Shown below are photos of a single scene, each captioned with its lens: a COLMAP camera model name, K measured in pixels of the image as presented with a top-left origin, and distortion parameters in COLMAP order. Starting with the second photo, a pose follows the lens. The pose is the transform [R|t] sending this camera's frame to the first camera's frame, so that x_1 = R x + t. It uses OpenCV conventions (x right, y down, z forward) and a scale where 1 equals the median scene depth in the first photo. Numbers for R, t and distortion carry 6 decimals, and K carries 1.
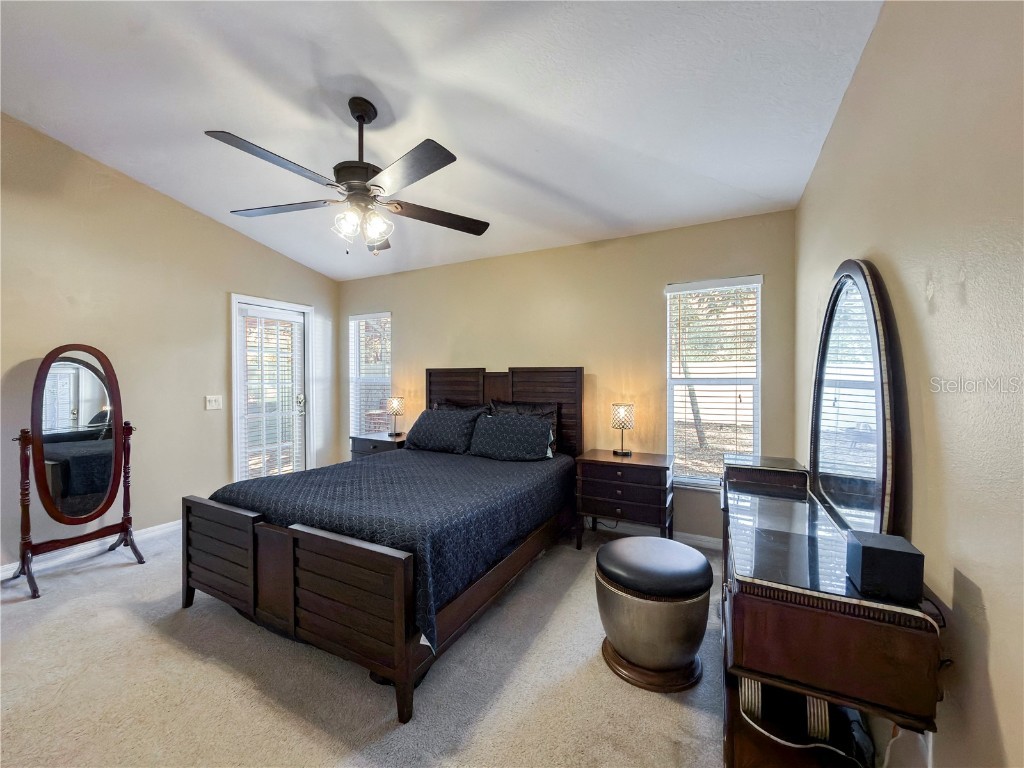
lens RADIAL K [[416.7, 0, 511.2], [0, 416.7, 381.3], [0, 0, 1]] dist [0.001076, -0.000621]
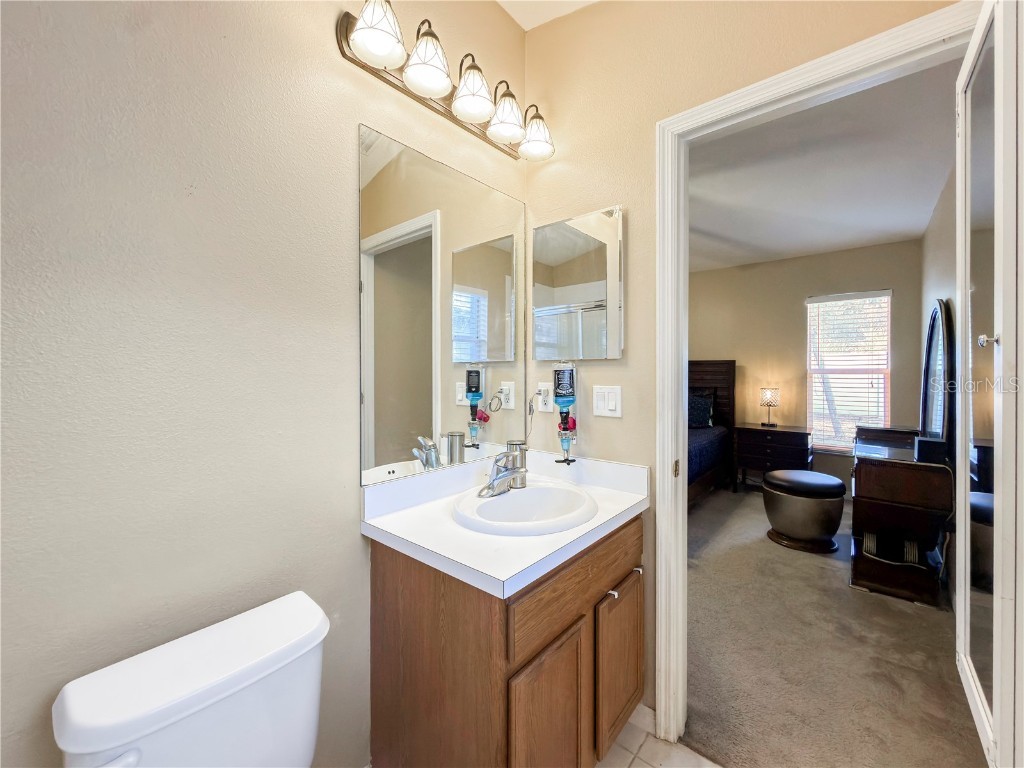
lens RADIAL K [[416.7, 0, 511.4], [0, 416.7, 373.6], [0, 0, 1]] dist [0.001076, -0.000621]
pose [[0.973079, 0.001908, -0.230464, -0.232770], [-0.000507, 0.999981, 0.006136, 0.000403], [0.230471, -0.005854, 0.973062, -0.496694]]
